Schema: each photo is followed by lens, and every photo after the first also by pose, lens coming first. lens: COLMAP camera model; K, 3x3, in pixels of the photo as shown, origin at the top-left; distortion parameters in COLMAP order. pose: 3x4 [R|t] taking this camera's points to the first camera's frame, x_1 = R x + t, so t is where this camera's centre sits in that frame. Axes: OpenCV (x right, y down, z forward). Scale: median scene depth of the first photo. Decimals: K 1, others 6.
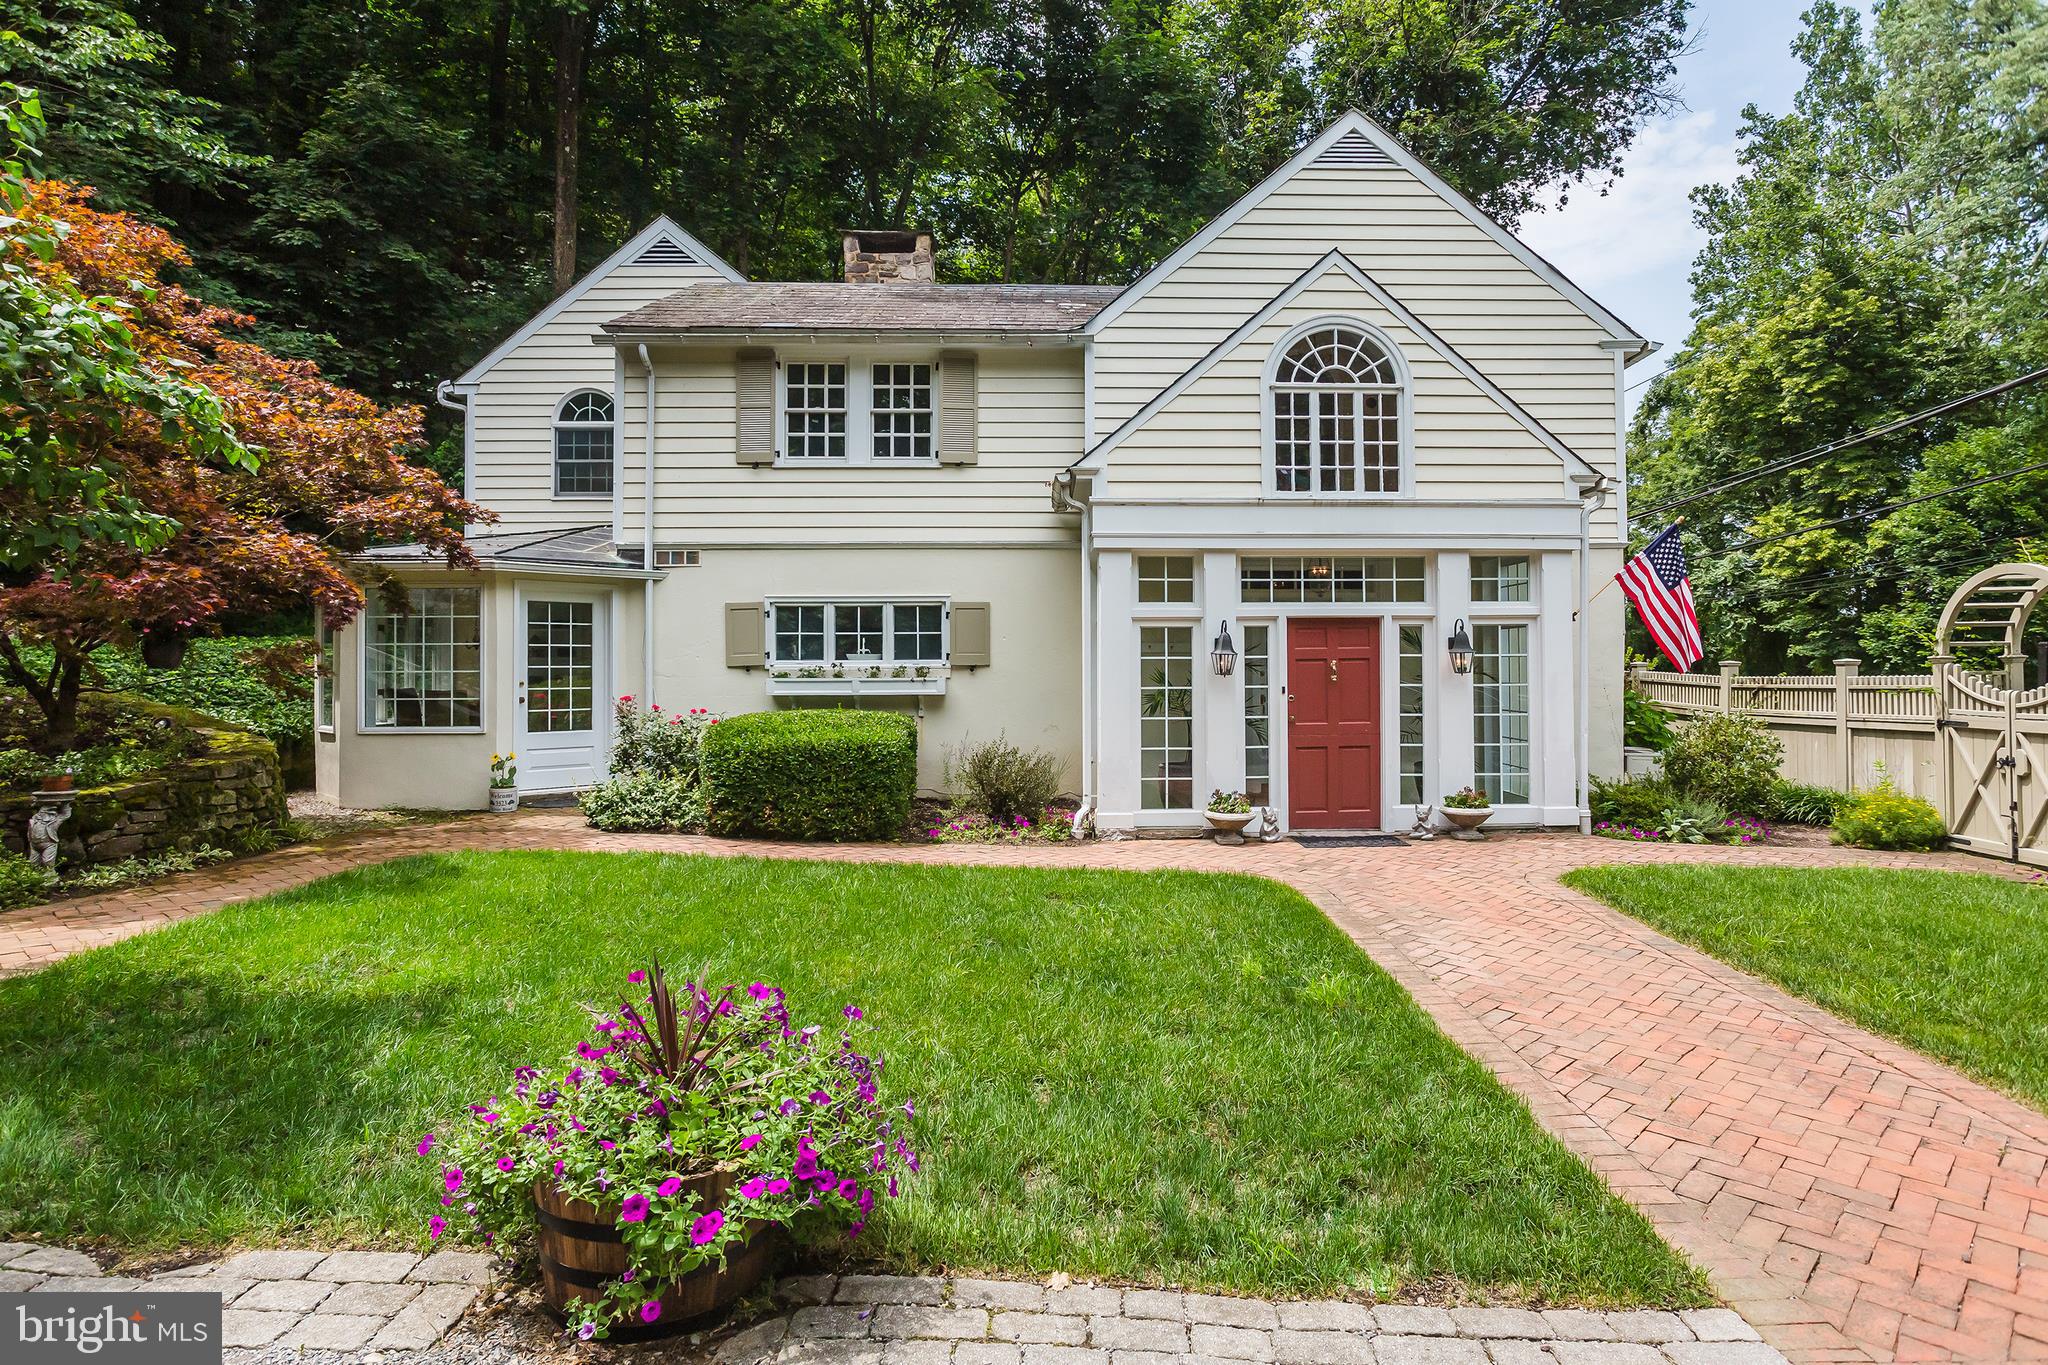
lens RADIAL K [[964.4, 0, 995.6], [0, 964.4, 639.2], [0, 0, 1]] dist [-0.003765, 0.000362]
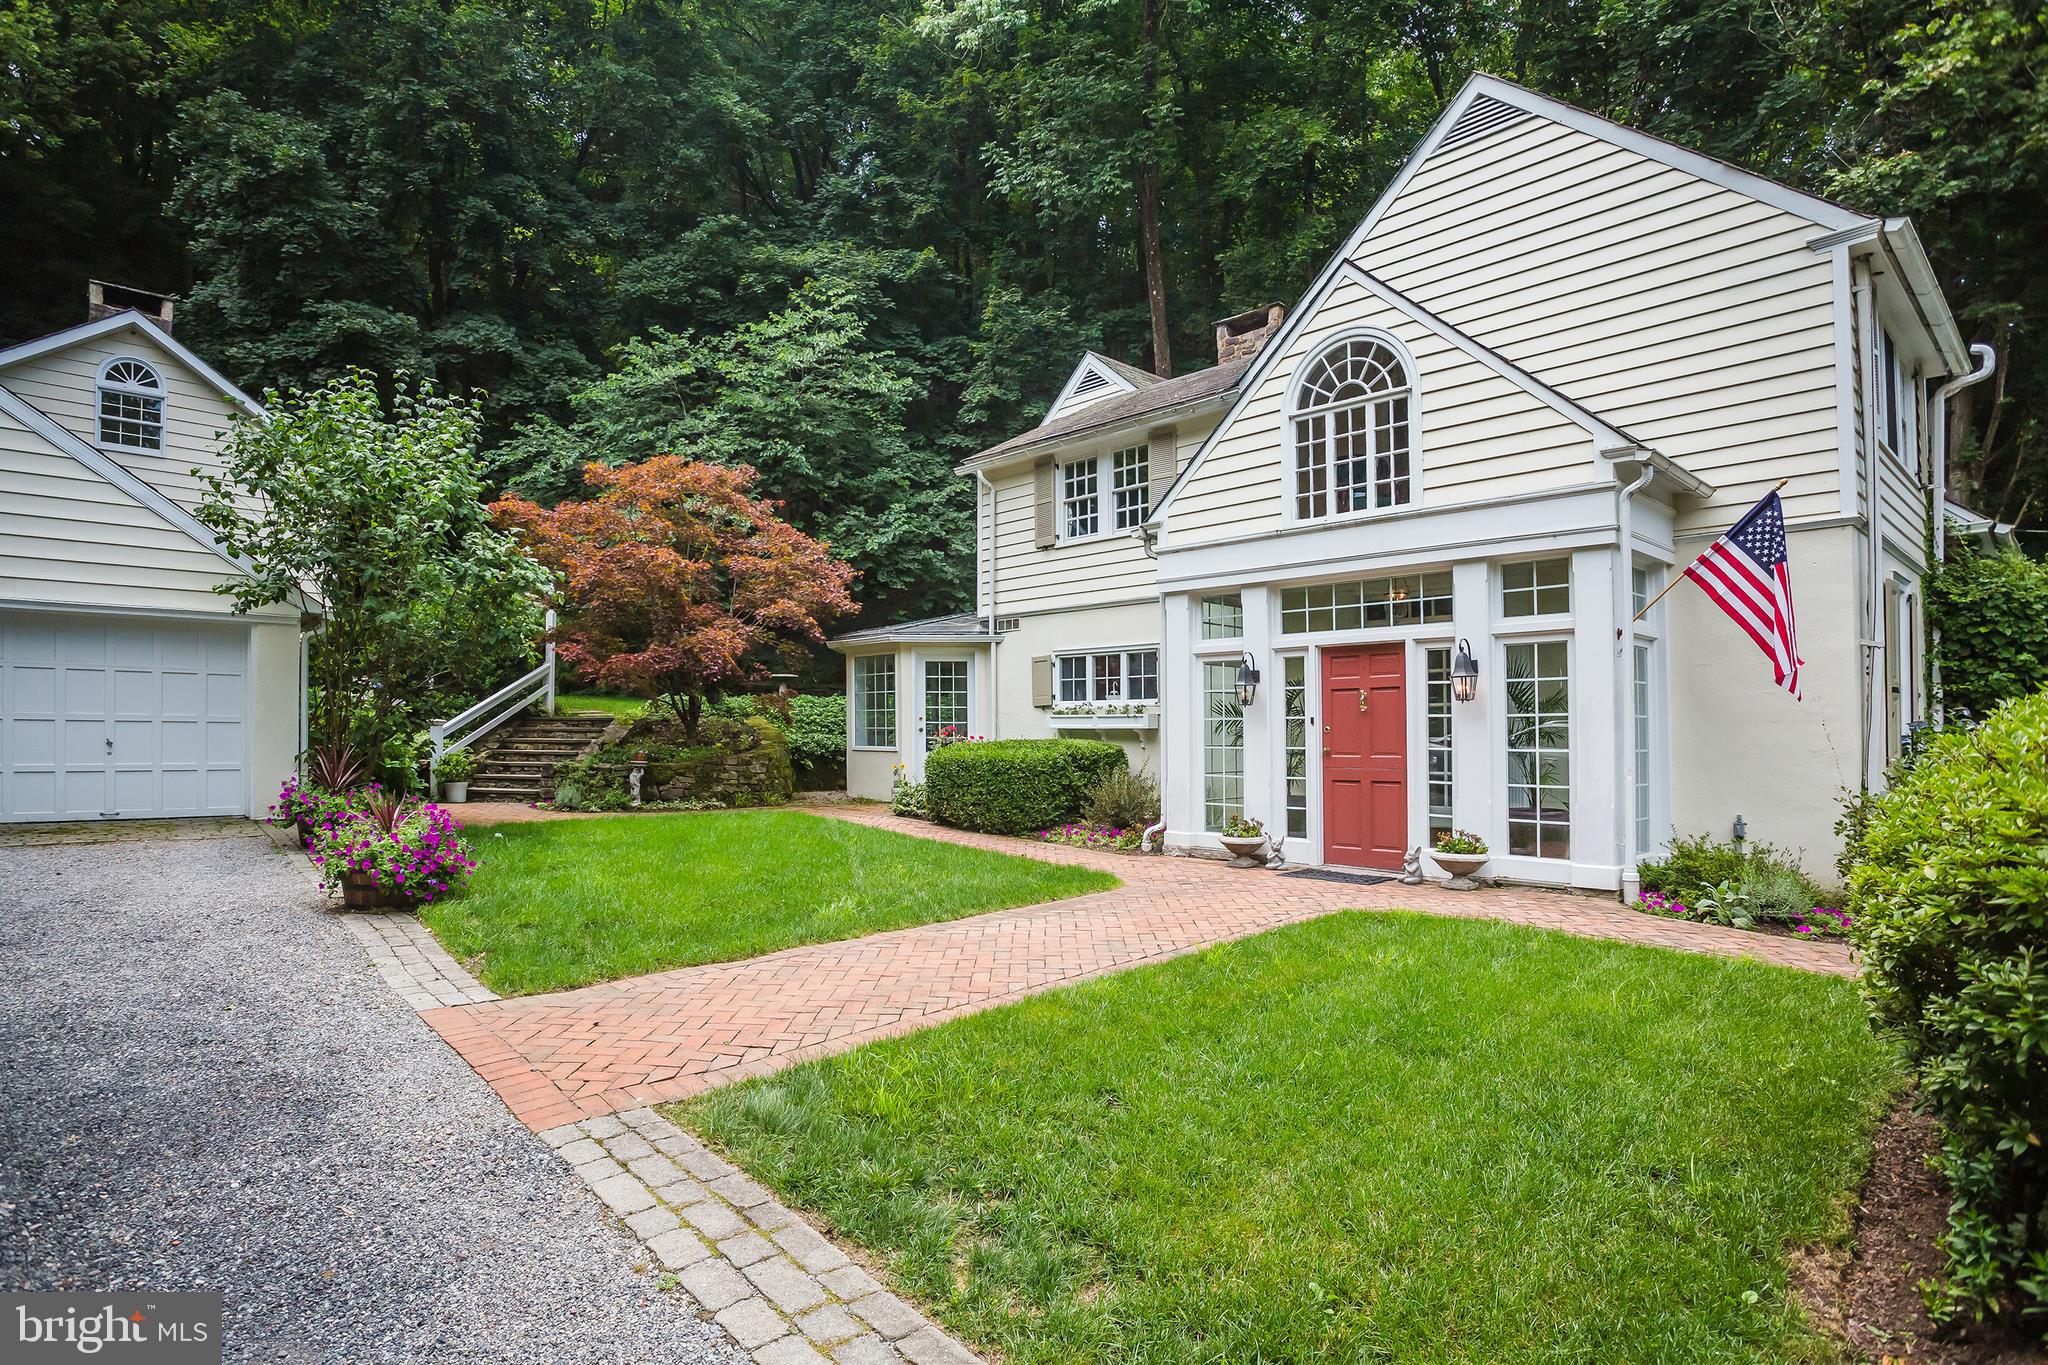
lens RADIAL K [[1056.0, 0, 1178.5], [0, 1056.0, 701.5], [0, 0, 1]] dist [-0.030574, 0.000958]
pose [[0.719071, -0.013554, -0.694804, 0.943962], [0.008585, 0.999907, -0.010621, 0.043297], [0.694883, 0.001672, 0.719120, 0.132313]]
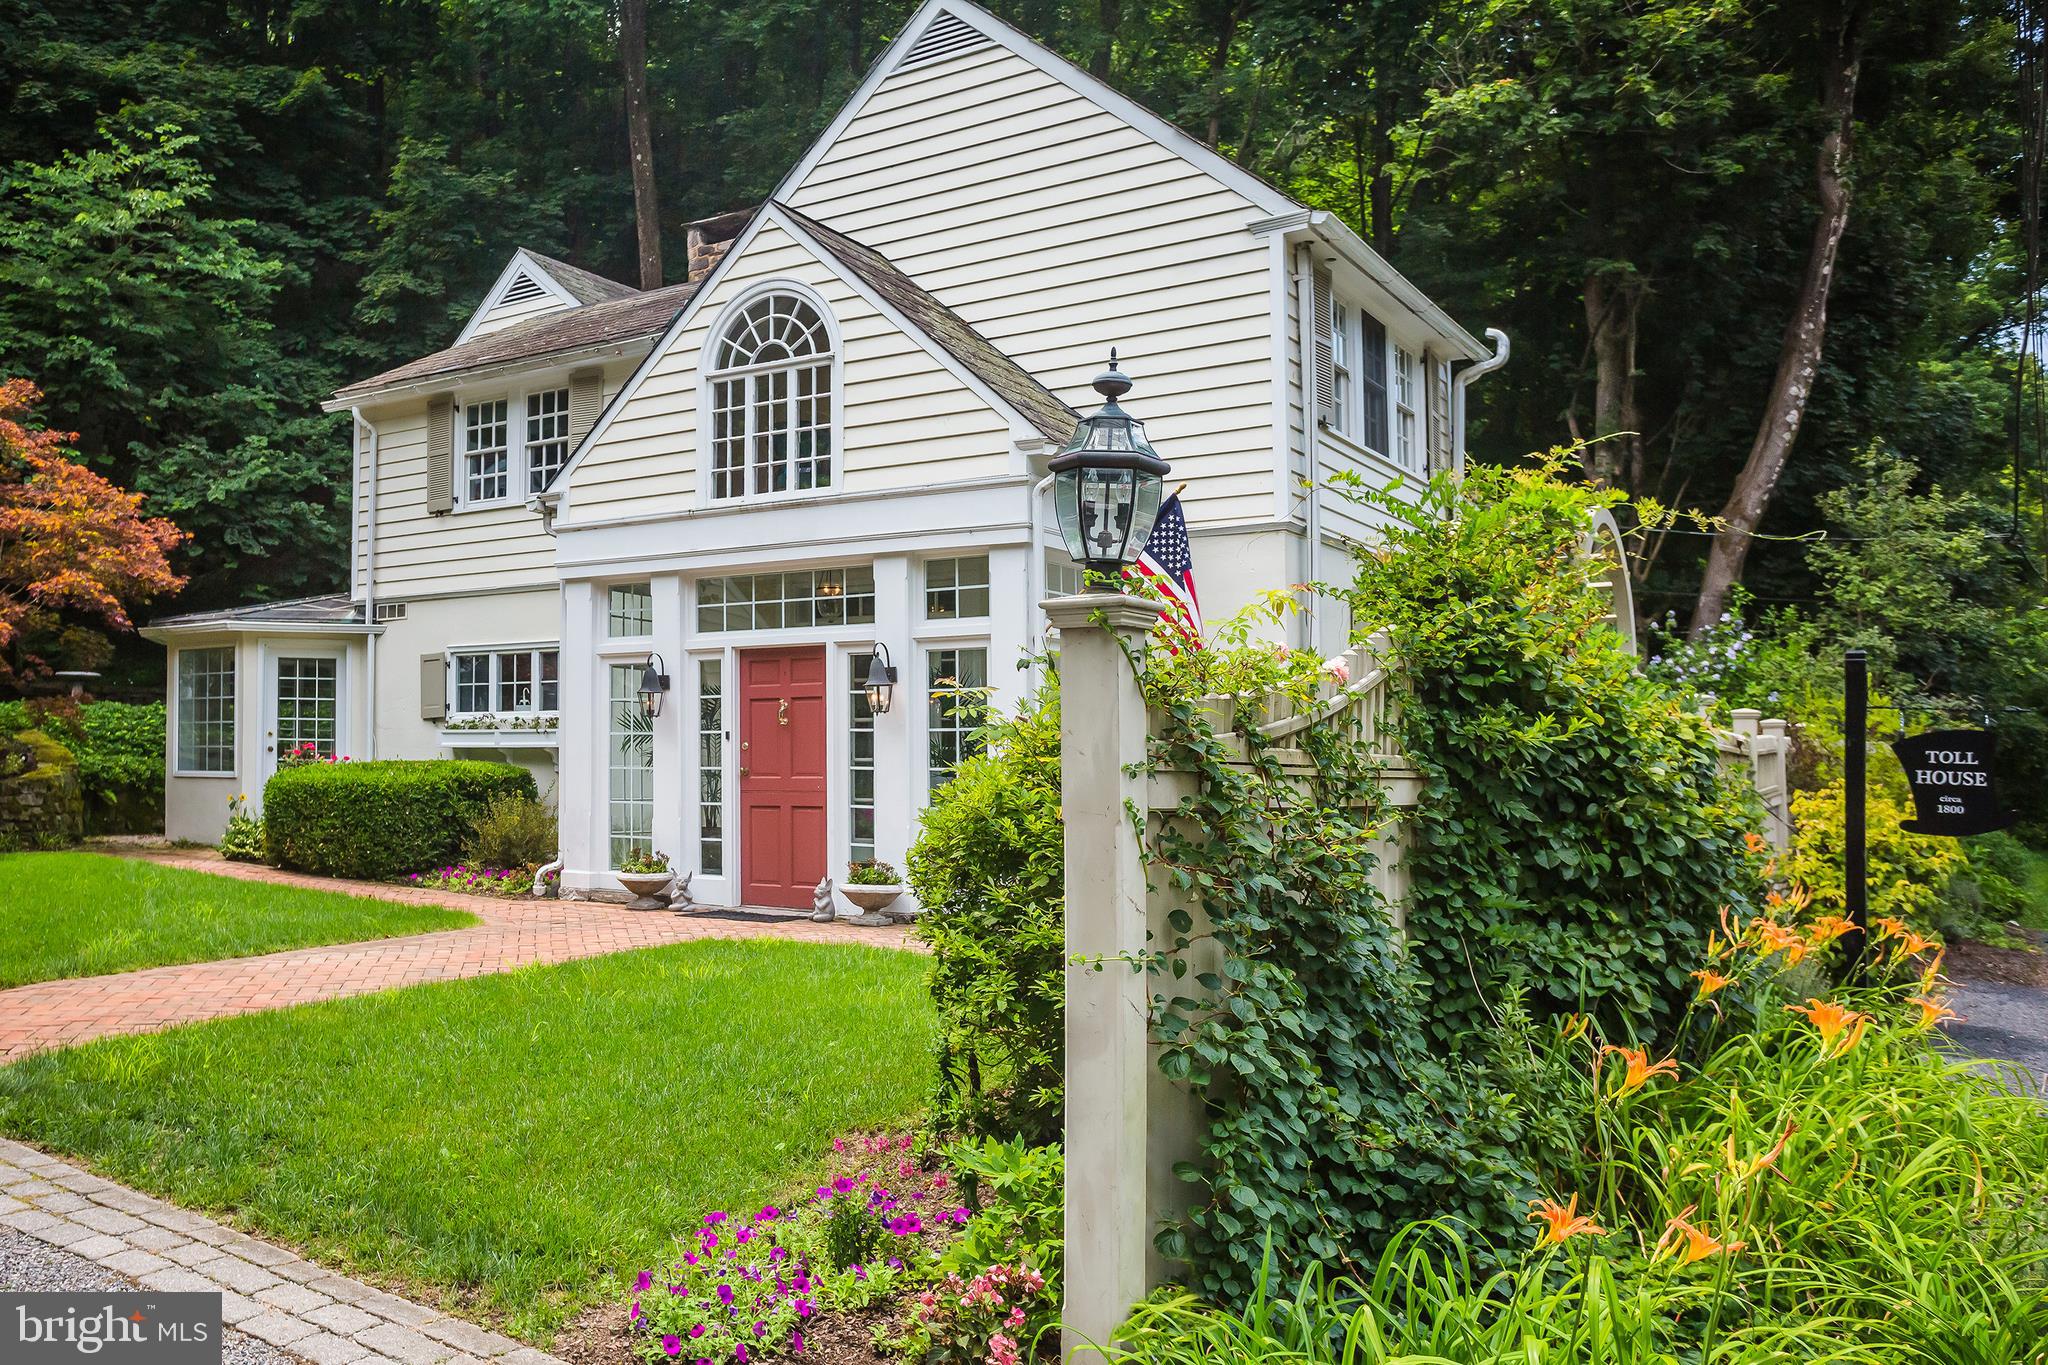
lens RADIAL K [[1587.3, 0, 1022.9], [0, 1587.3, 717.8], [0, 0, 1]] dist [-0.063669, 0.076497]
pose [[0.827648, -0.007907, -0.561192, 1.273799], [-0.000993, 0.999879, -0.015552, 0.058152], [0.561247, 0.013429, 0.827540, 0.010155]]
